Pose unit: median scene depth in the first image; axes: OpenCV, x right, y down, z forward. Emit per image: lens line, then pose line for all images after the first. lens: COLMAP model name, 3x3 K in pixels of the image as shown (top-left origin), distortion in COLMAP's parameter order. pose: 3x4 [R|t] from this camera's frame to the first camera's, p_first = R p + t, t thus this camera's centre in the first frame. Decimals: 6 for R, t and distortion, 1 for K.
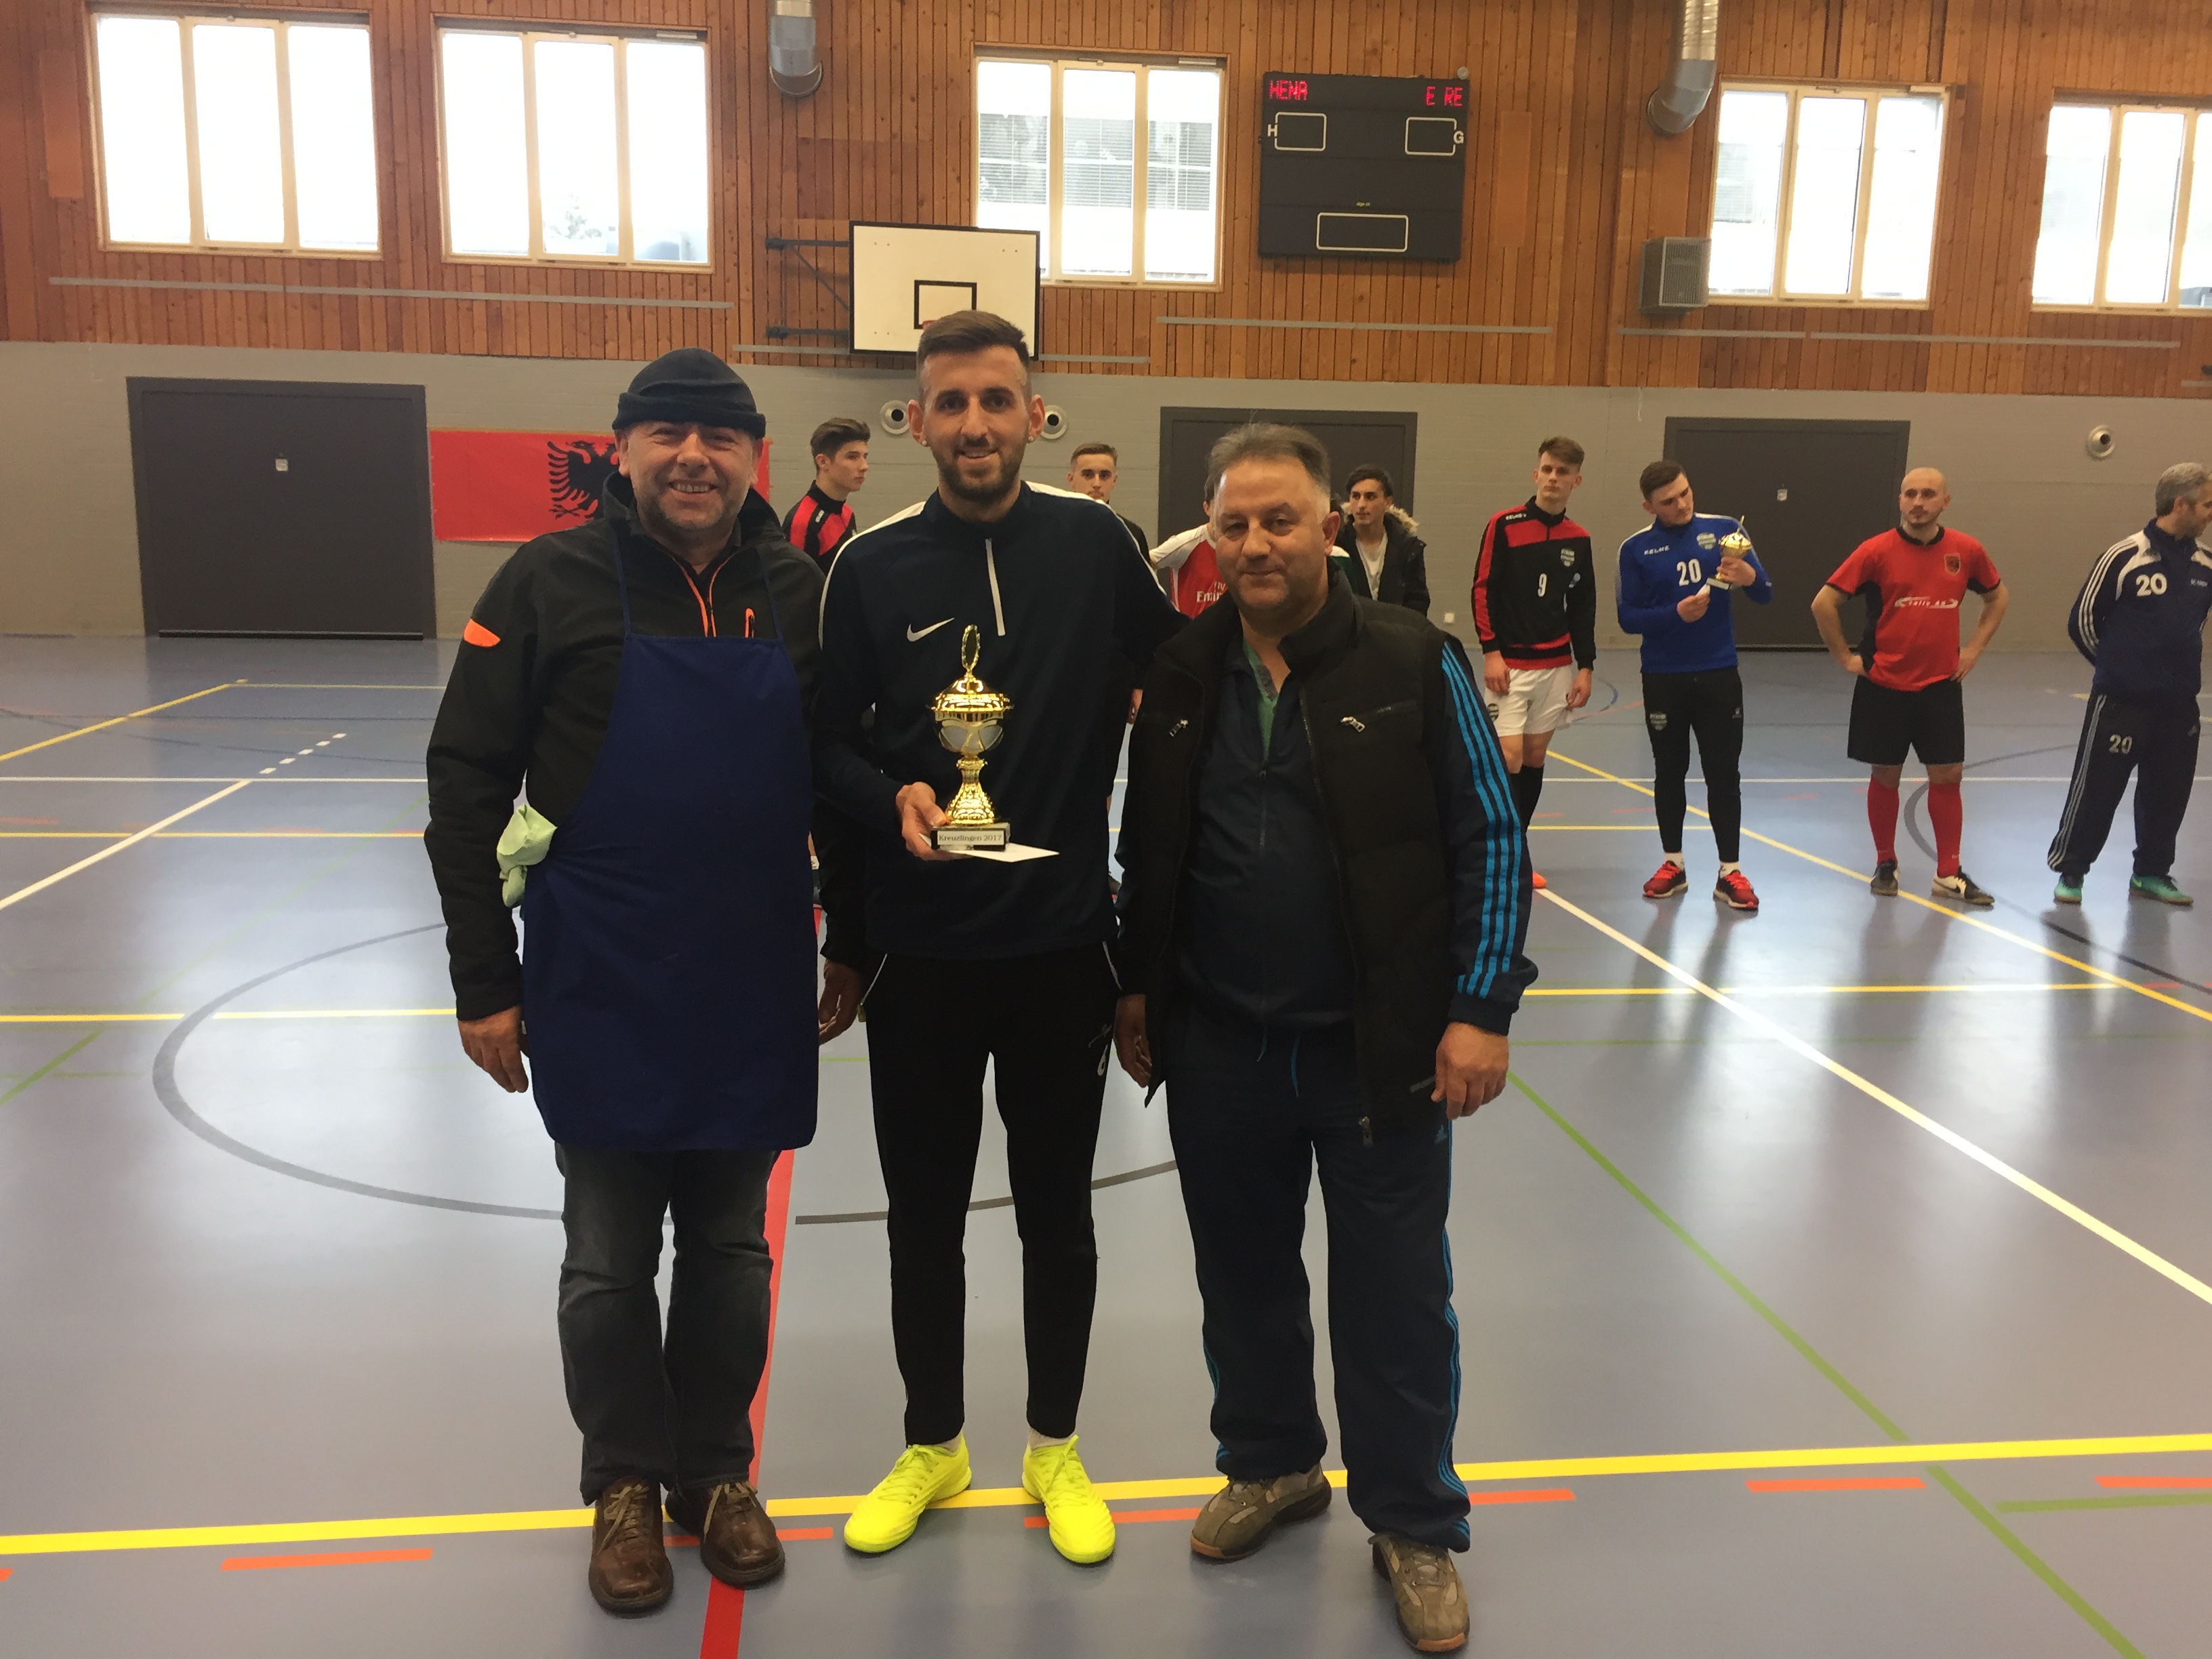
lens RADIAL K [[1902.5, 0, 1106.0], [0, 1902.5, 829.5], [0, 0, 1]] dist [0.086602, -0.113999]
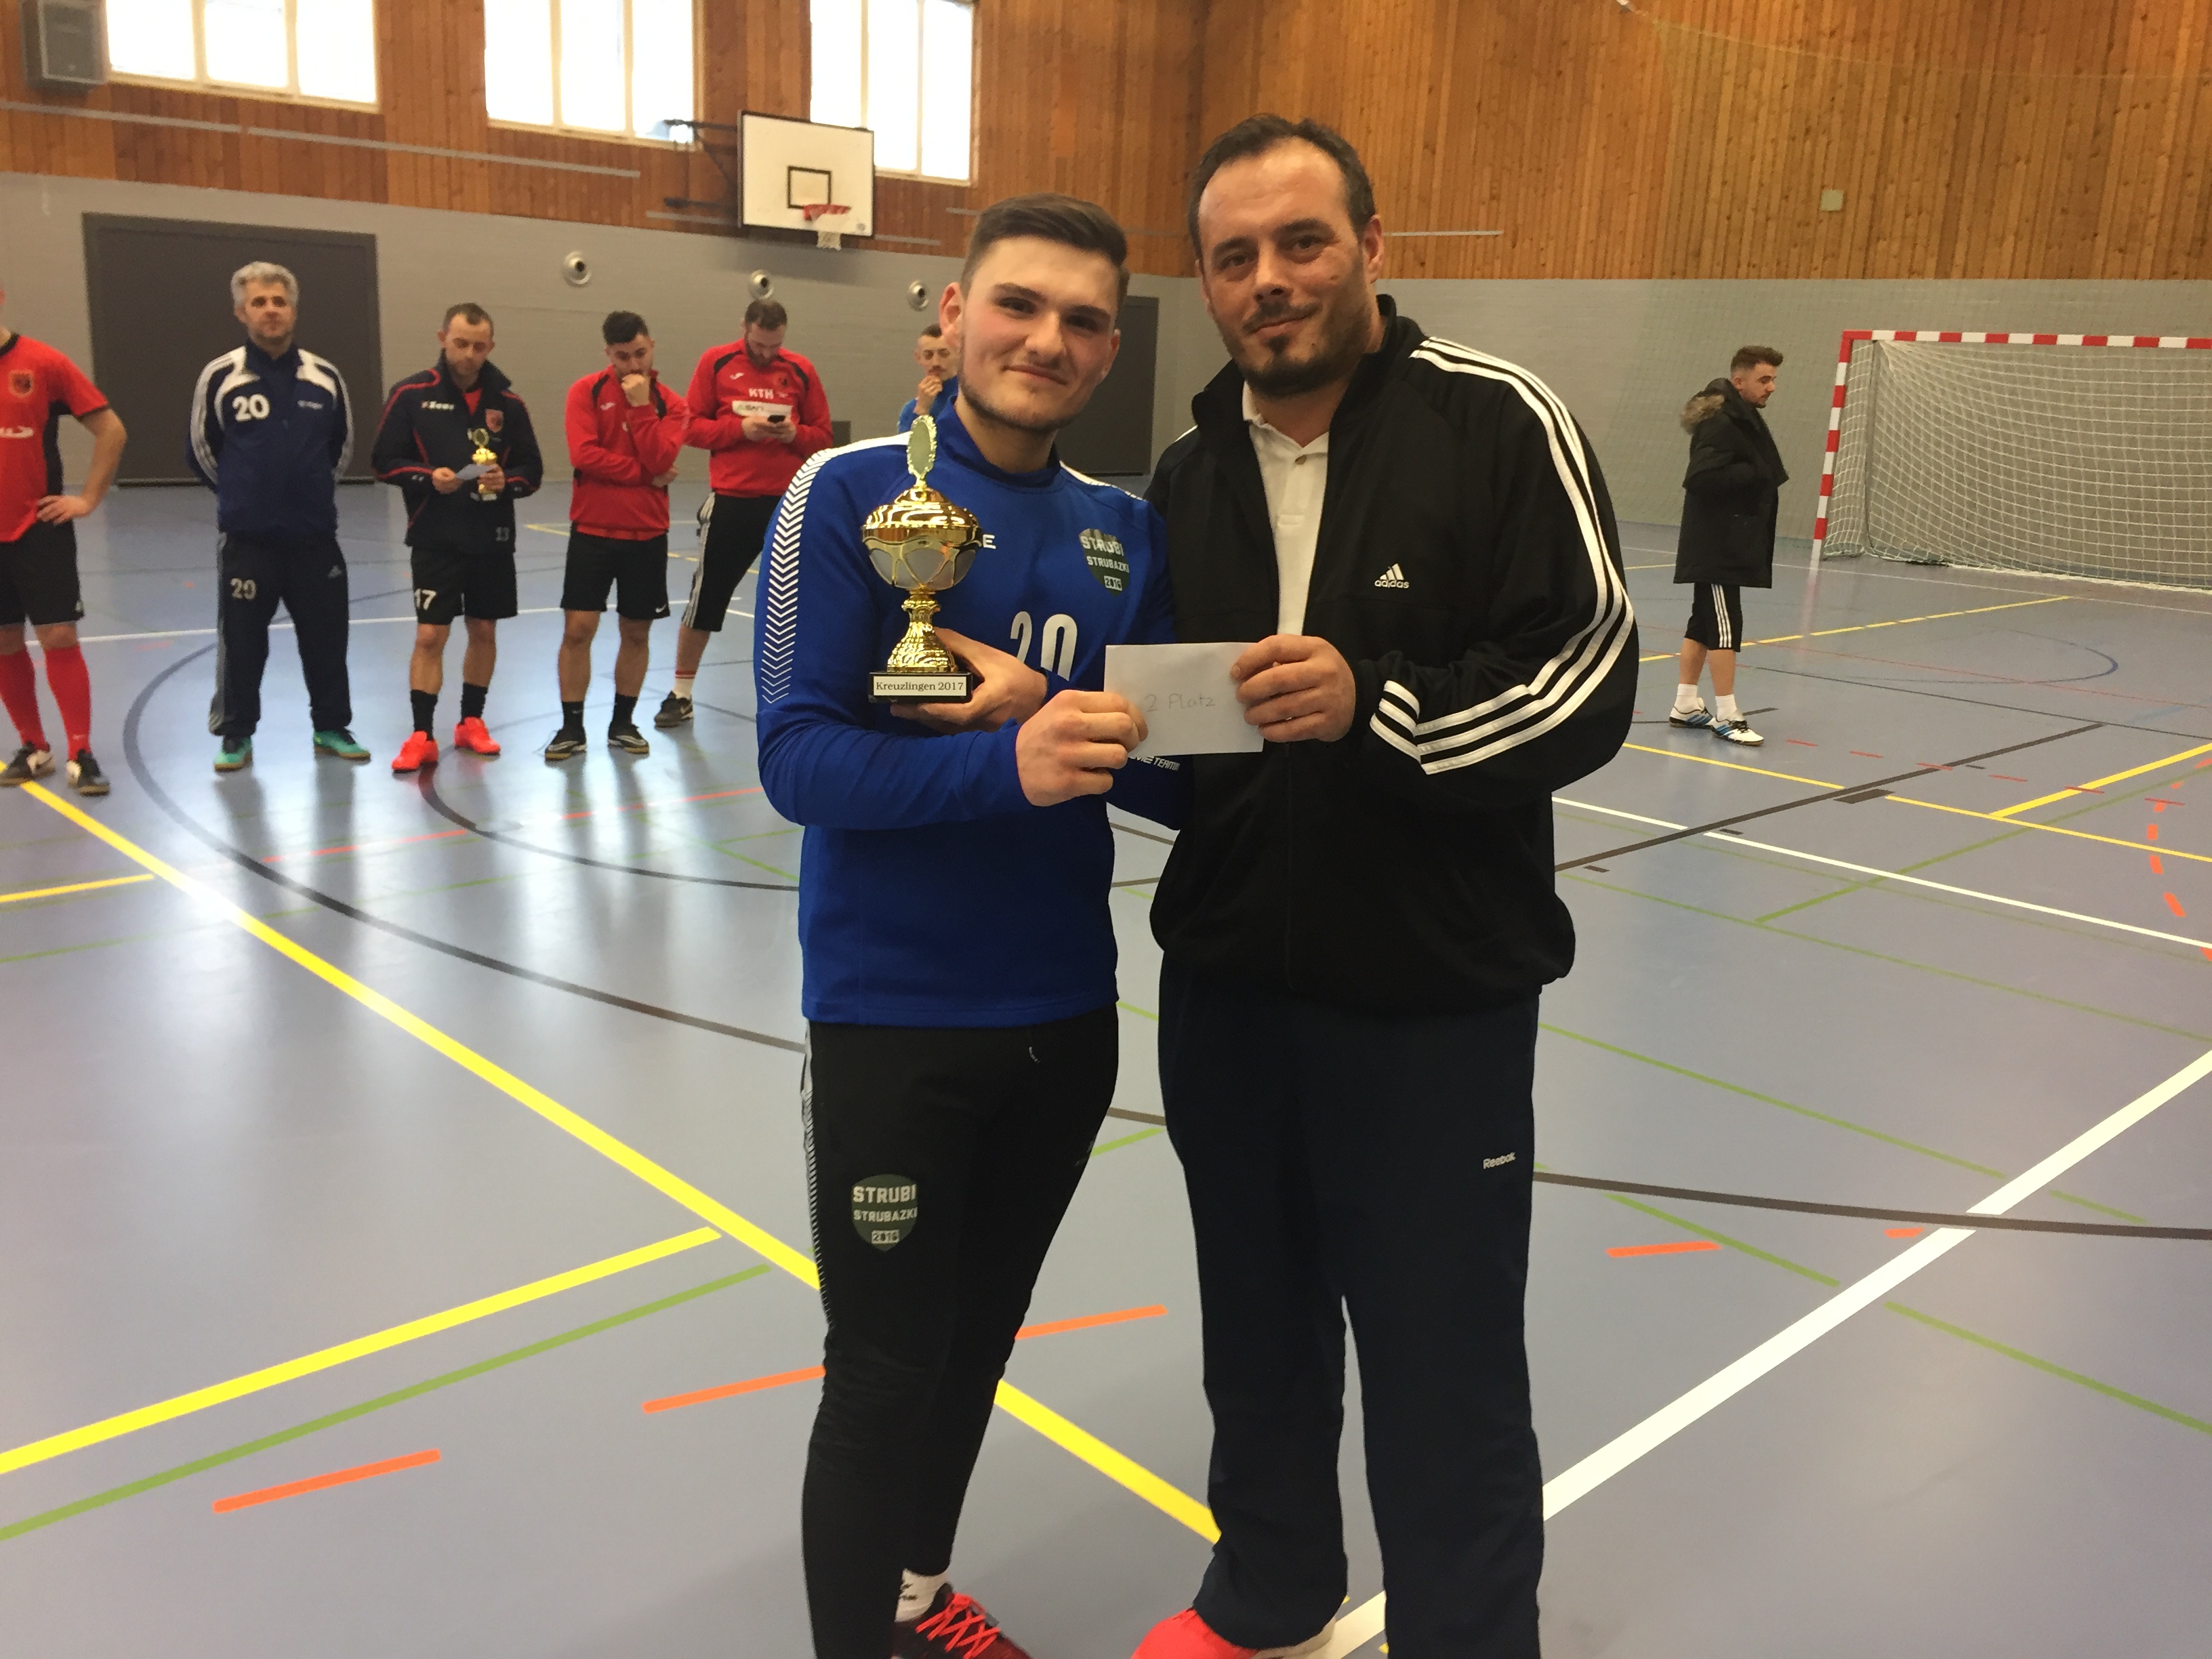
lens RADIAL K [[1916.6, 0, 1102.3], [0, 1916.6, 831.2], [0, 0, 1]] dist [0.078812, -0.106831]
pose [[0.803564, -0.127014, 0.581509, 0.122104], [0.076875, 0.990931, 0.110209, -0.000754], [-0.590234, -0.043856, 0.806040, 0.016386]]
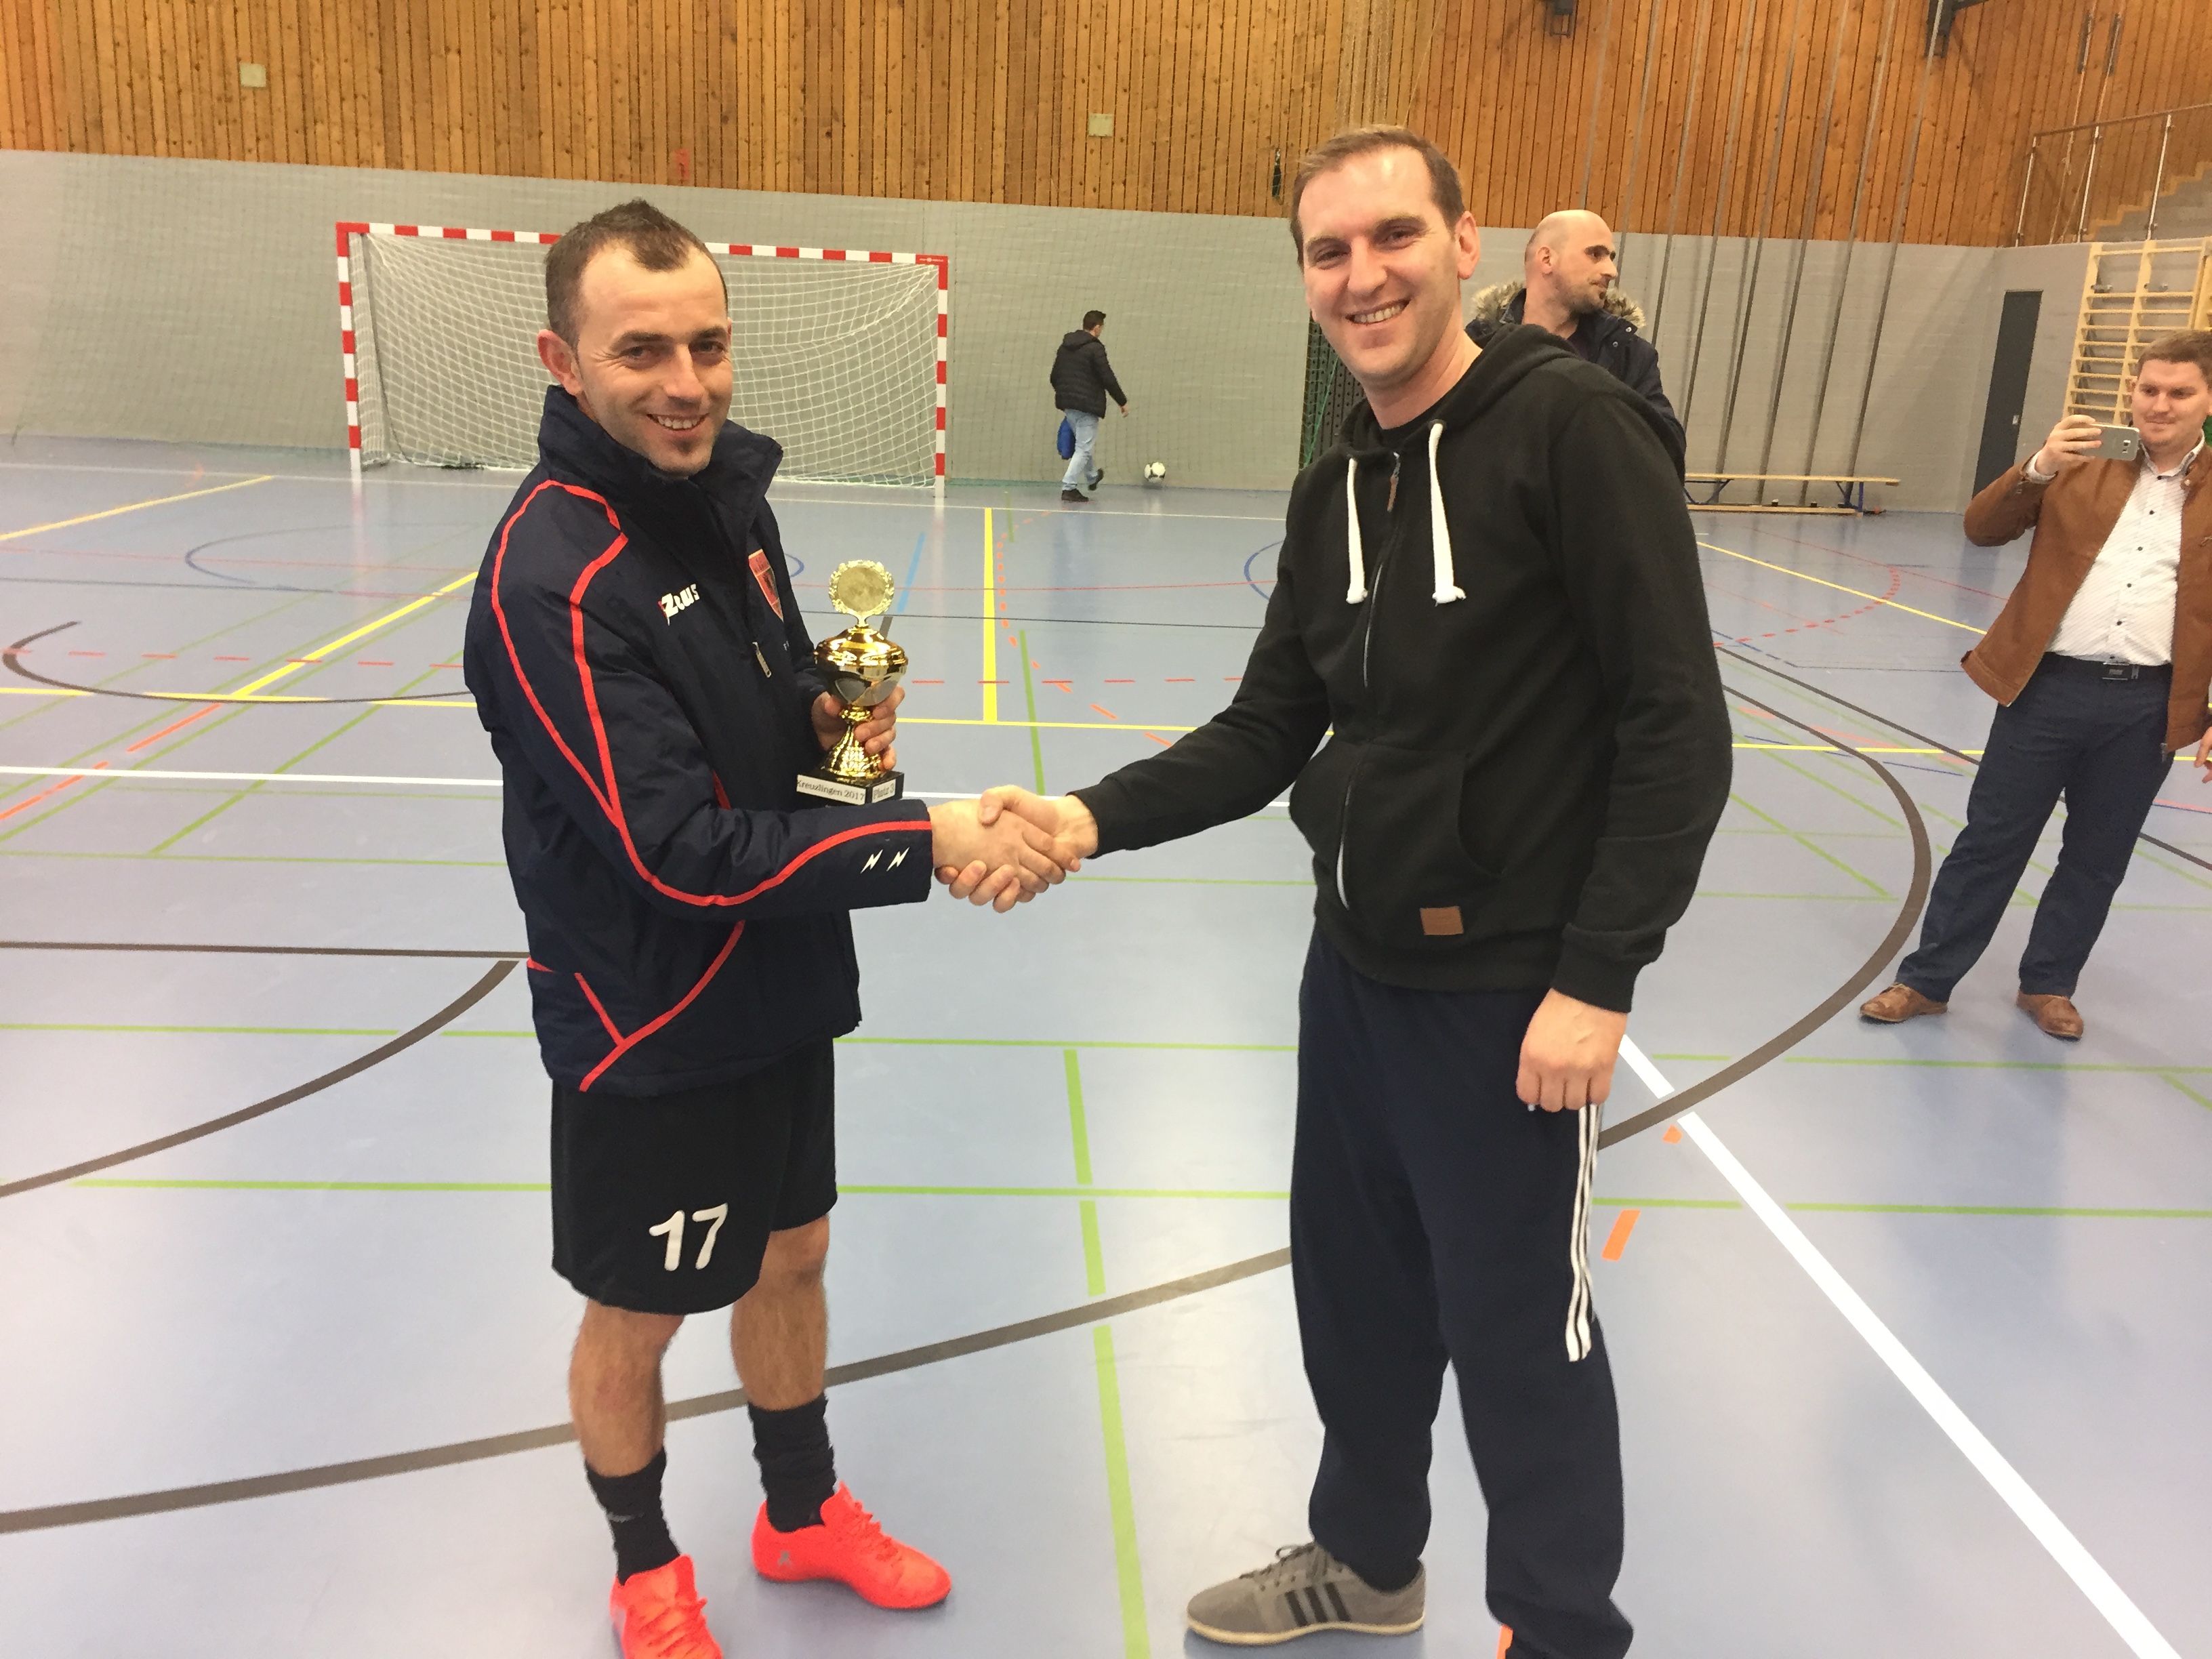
lens RADIAL K [[1843.1, 0, 1106.6], [0, 1843.1, 836.5], [0, 0, 1]] dist [0.003212, -0.016453]
pose [[0.064911, -0.283689, 0.956717, 0.140208], [0.127423, 0.953247, 0.274015, -0.029188], [-0.989722, 0.104121, 0.098025, 0.175592]]
